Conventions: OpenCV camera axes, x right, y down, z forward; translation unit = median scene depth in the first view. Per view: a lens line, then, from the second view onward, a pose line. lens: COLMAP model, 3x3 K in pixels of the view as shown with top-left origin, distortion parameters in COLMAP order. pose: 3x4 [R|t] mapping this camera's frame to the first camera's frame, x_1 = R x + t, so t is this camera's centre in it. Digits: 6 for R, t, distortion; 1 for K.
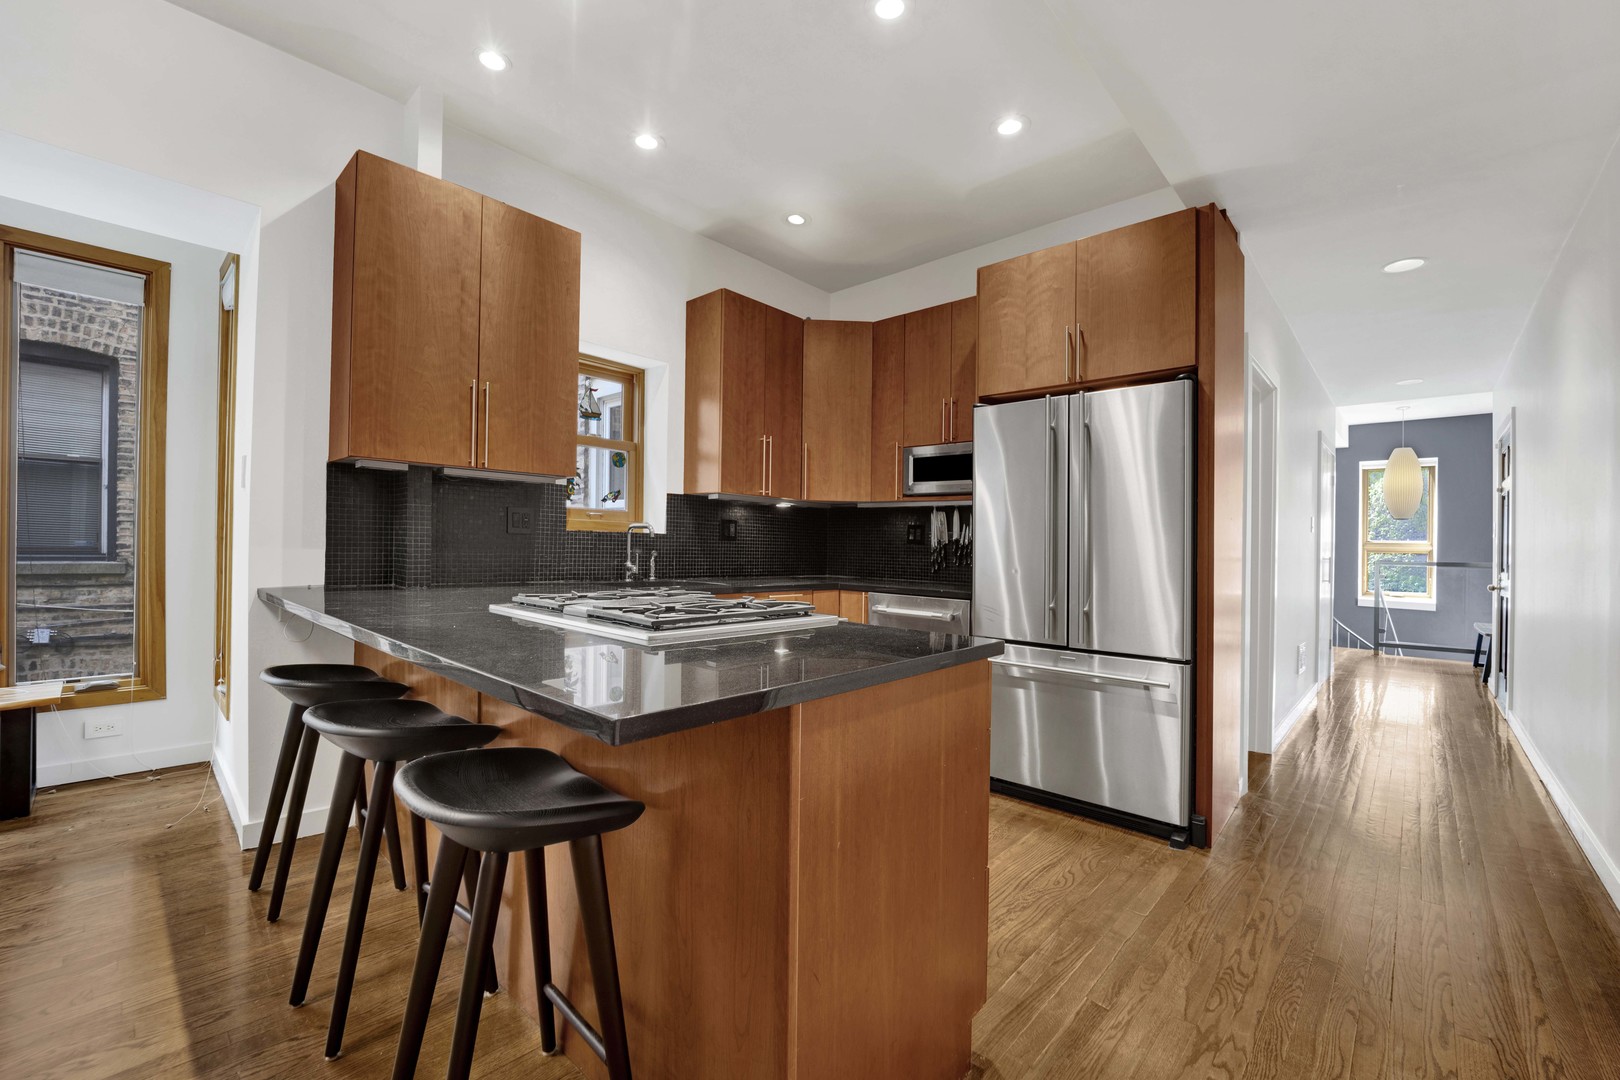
lens RADIAL K [[663.8, 0, 810.0], [0, 663.8, 540.0], [0, 0, 1]] dist [-0.013121, 0.000057]
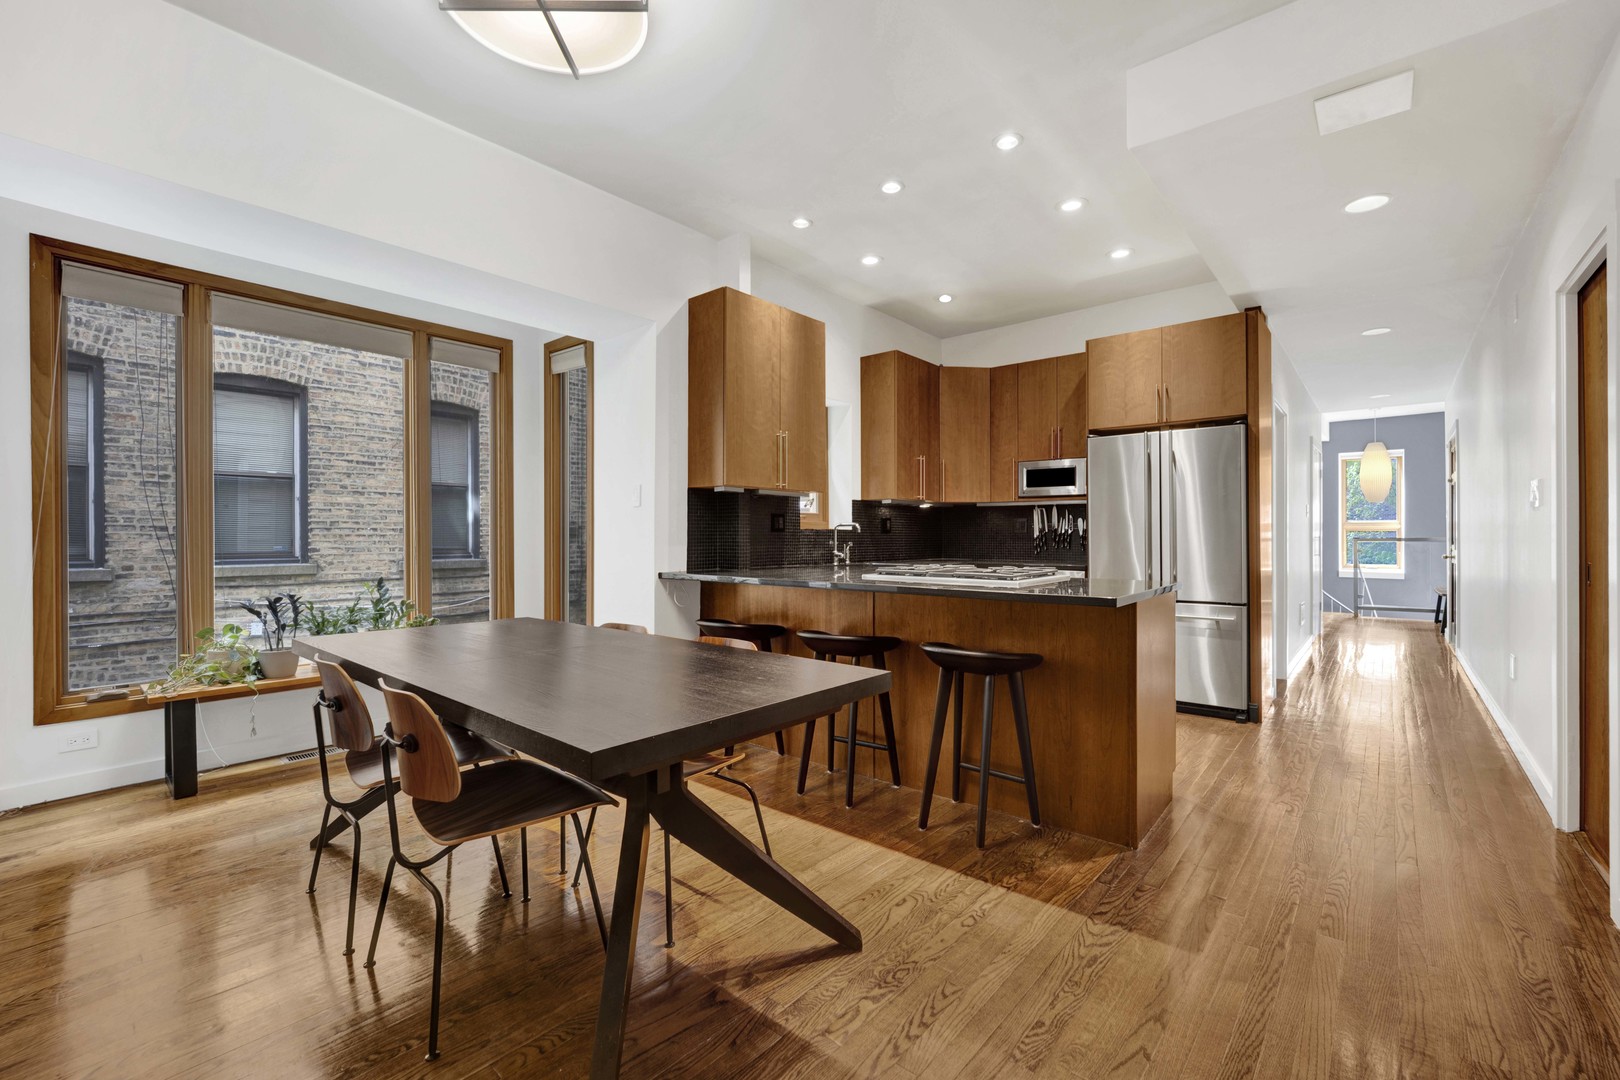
lens RADIAL K [[679.3, 0, 819.5], [0, 679.3, 535.8], [0, 0, 1]] dist [-0.000682, -0.000424]
pose [[0.998586, -0.022365, 0.048223, -0.332716], [0.021912, 0.999711, 0.009901, -0.011484], [-0.048431, -0.008830, 0.998788, -0.364247]]
